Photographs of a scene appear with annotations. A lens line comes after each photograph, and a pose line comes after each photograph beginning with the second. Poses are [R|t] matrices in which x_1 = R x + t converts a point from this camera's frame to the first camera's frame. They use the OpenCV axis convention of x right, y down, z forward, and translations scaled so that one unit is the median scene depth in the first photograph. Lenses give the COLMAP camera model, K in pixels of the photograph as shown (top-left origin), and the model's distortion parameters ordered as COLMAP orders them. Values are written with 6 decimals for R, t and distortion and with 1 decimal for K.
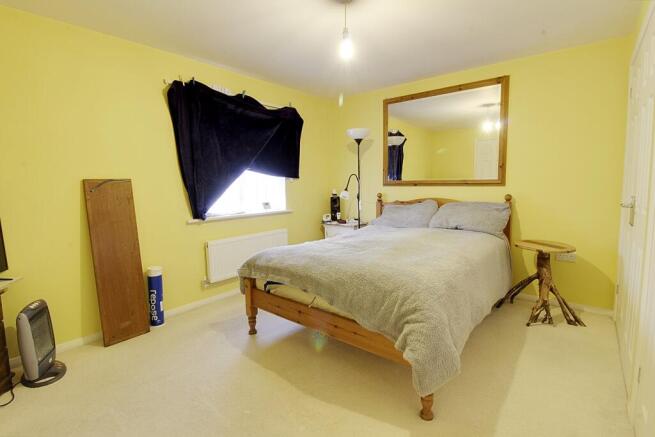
lens RADIAL K [[320.7, 0, 326.4], [0, 320.7, 219.2], [0, 0, 1]] dist [-0.002176, -0.005828]
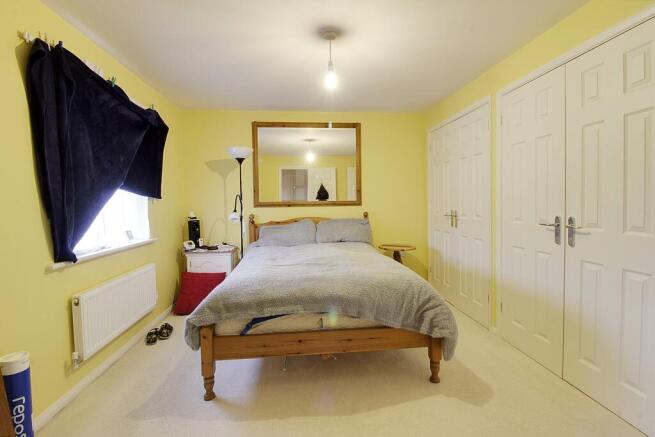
lens RADIAL K [[320.7, 0, 340.2], [0, 320.7, 217.1], [0, 0, 1]] dist [-0.002176, -0.005828]
pose [[0.687272, -0.033155, 0.725643, -0.458647], [0.089188, 0.995251, -0.038998, -0.014241], [-0.720904, 0.091520, 0.686966, 0.171229]]
